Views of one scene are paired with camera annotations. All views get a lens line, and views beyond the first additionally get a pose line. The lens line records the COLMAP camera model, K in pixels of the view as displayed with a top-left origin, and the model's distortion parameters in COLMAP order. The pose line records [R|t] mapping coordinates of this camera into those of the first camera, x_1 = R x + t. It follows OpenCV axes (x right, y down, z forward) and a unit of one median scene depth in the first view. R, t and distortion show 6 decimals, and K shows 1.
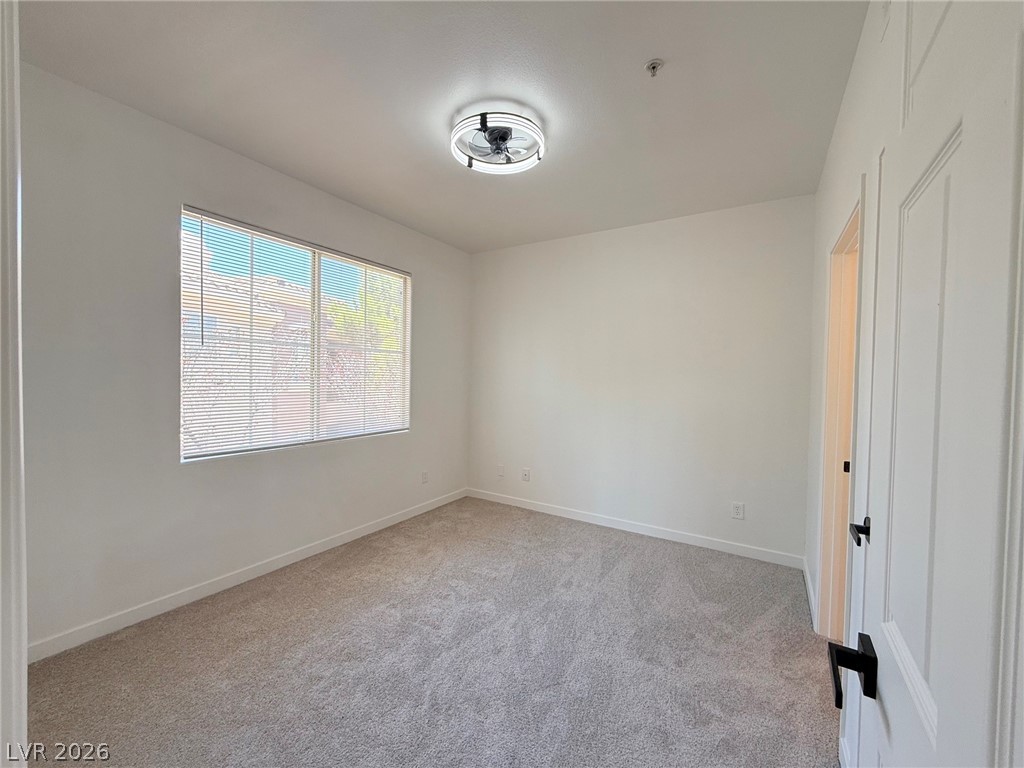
lens RADIAL K [[405.8, 0, 514.6], [0, 405.8, 386.4], [0, 0, 1]] dist [0.000451, -0.000068]
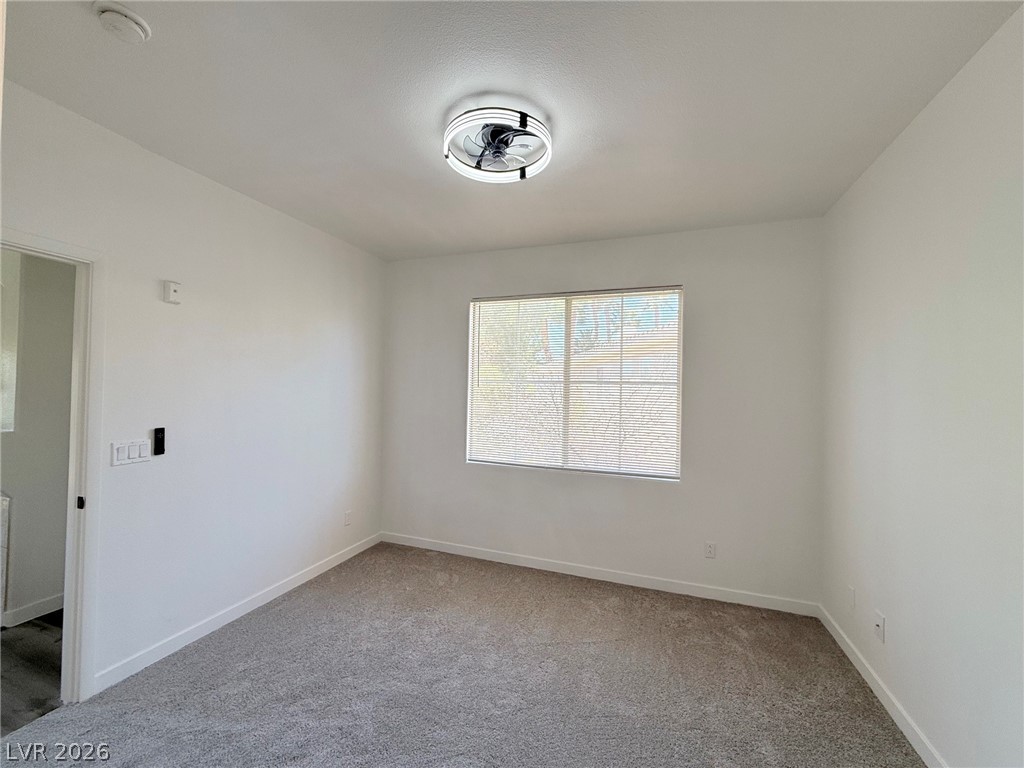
lens RADIAL K [[405.8, 0, 510.1], [0, 405.8, 385.0], [0, 0, 1]] dist [0.000451, -0.000068]
pose [[0.208885, -0.033986, -0.977349, 0.565633], [-0.042163, 0.998154, -0.043721, -0.037194], [0.977031, 0.050340, 0.207066, 0.621061]]
